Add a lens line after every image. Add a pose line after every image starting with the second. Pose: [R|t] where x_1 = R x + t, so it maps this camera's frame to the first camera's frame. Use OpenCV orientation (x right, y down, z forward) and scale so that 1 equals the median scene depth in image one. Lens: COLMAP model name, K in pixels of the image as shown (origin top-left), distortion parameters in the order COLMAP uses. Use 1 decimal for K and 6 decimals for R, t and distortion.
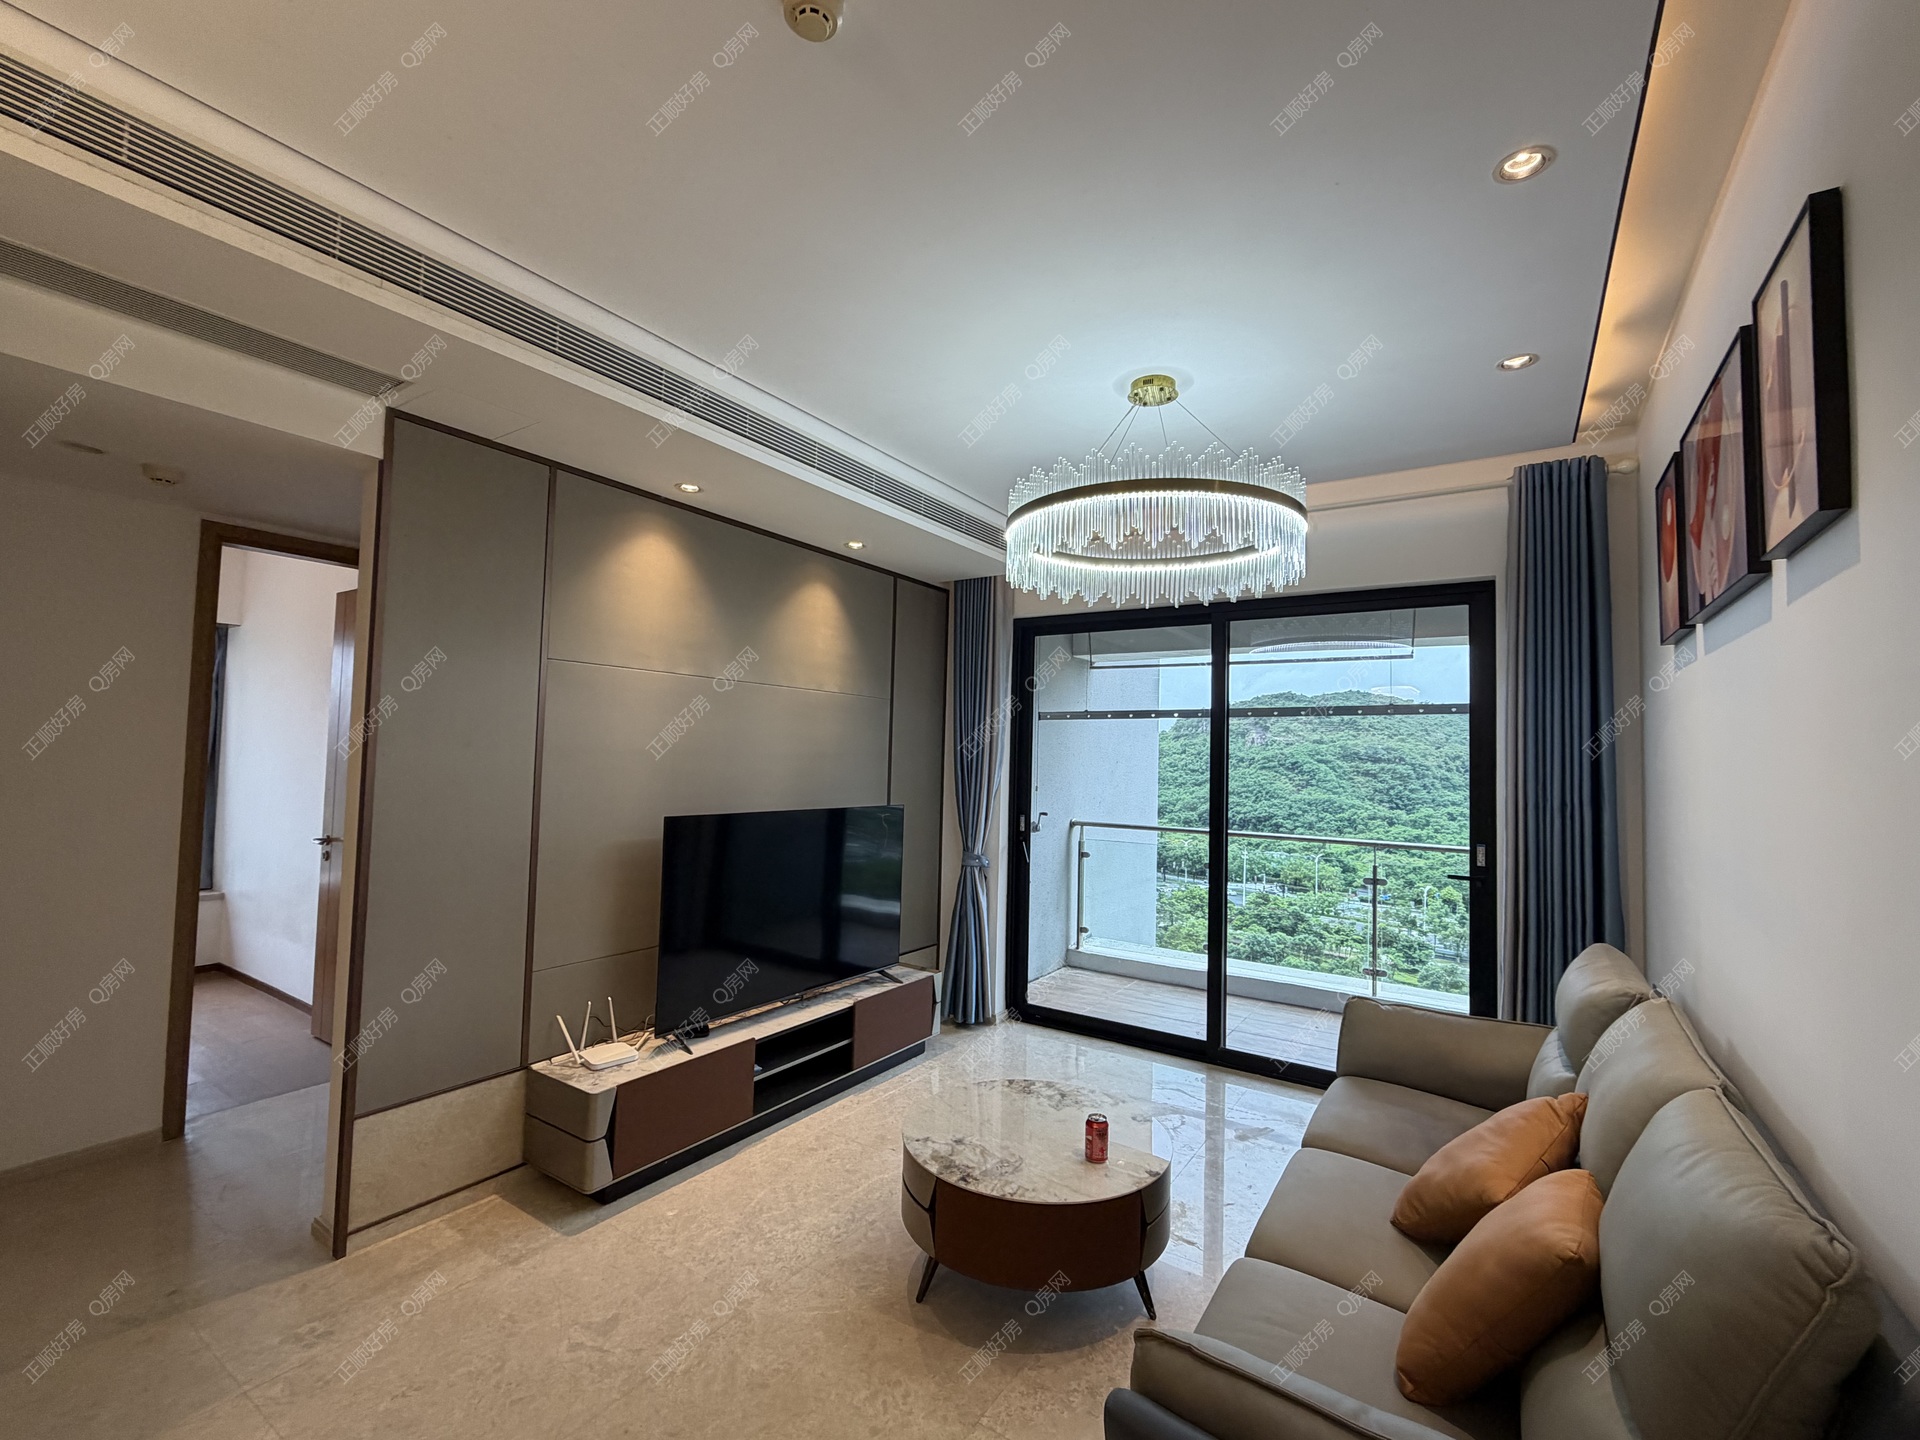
lens RADIAL K [[832.6, 0, 955.8], [0, 832.6, 718.4], [0, 0, 1]] dist [0.000540, 0.000070]
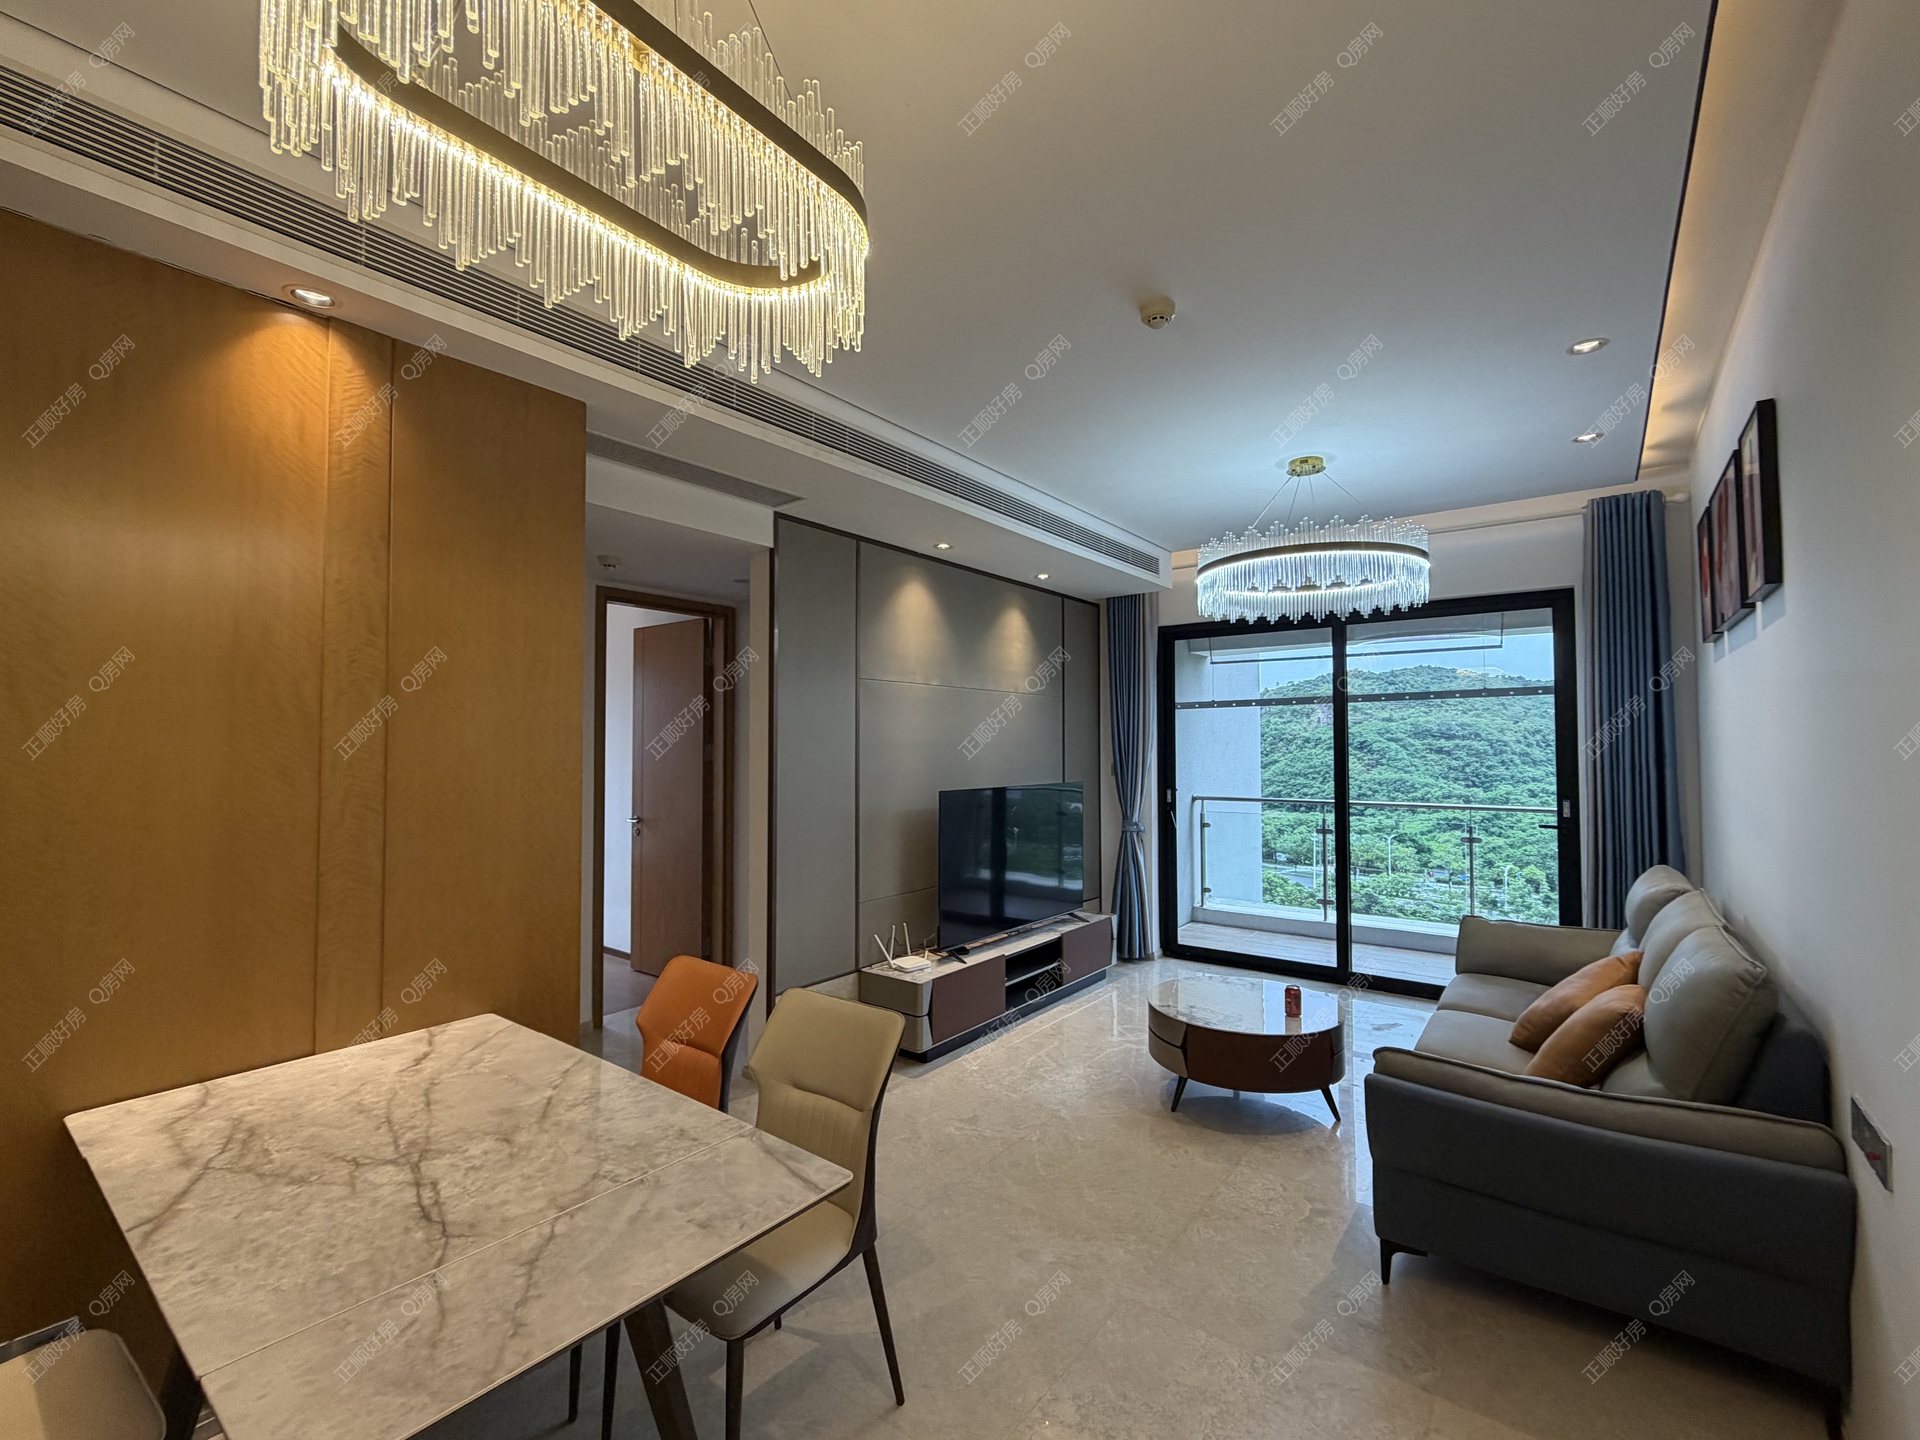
lens RADIAL K [[836.2, 0, 954.7], [0, 836.2, 720.7], [0, 0, 1]] dist [-0.000118, -0.000204]
pose [[0.997363, -0.029663, -0.066239, -0.169240], [0.030683, 0.999425, 0.014440, -0.011929], [0.065772, -0.016435, 0.997699, -0.265112]]
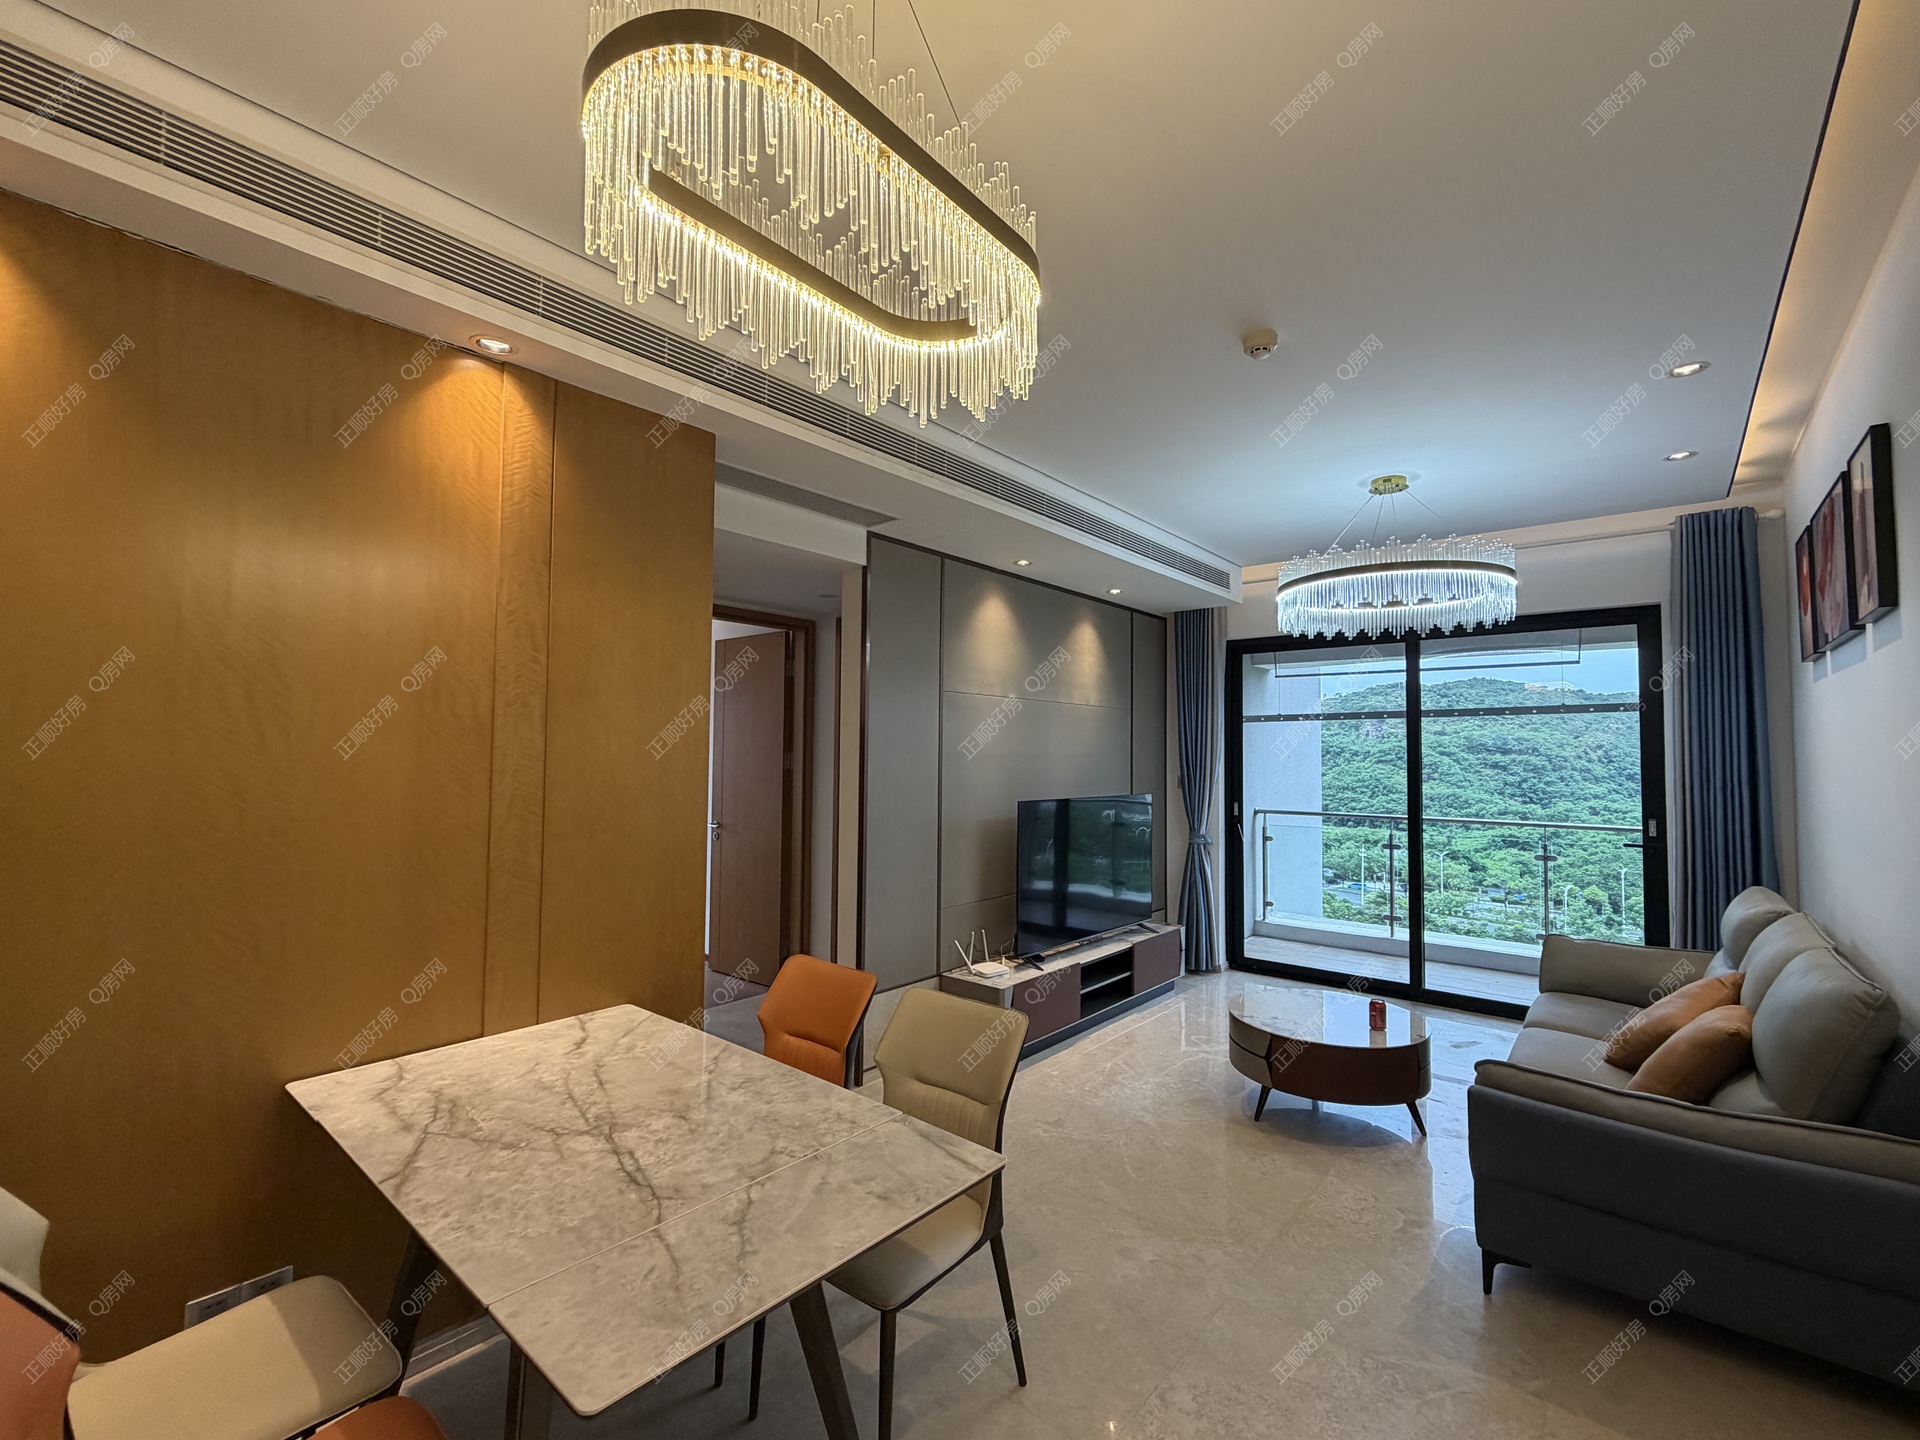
lens RADIAL K [[836.4, 0, 953.7], [0, 836.4, 719.8], [0, 0, 1]] dist [0.000246, -0.000346]
pose [[0.993248, -0.021656, -0.113967, -0.215916], [0.021945, 0.999758, 0.001280, -0.016874], [0.113912, -0.003773, 0.993484, -0.297645]]
